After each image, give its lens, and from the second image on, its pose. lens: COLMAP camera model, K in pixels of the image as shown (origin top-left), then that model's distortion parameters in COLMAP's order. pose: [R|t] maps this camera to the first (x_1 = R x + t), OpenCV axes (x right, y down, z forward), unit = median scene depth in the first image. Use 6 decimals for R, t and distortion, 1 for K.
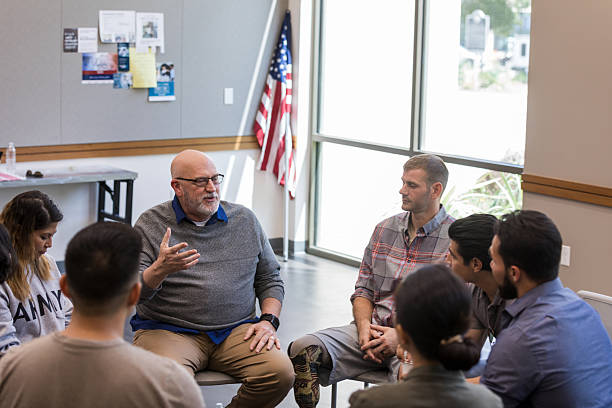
lens RADIAL K [[1431.9, 0, 306.0], [0, 1431.9, 204.0], [0, 0, 1]] dist [-0.071337, -0.477883]
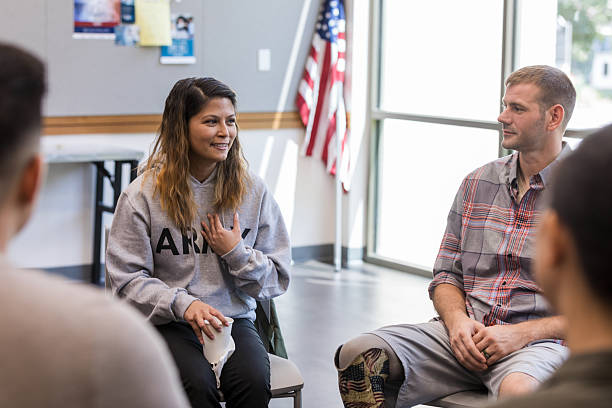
lens RADIAL K [[1531.9, 0, 306.0], [0, 1531.9, 204.0], [0, 0, 1]] dist [0.072734, 0.069886]
pose [[0.999292, -0.001419, -0.037608, 0.000240], [0.000209, 0.999483, -0.032158, 0.032006], [0.037634, 0.032128, 0.998775, 0.173586]]
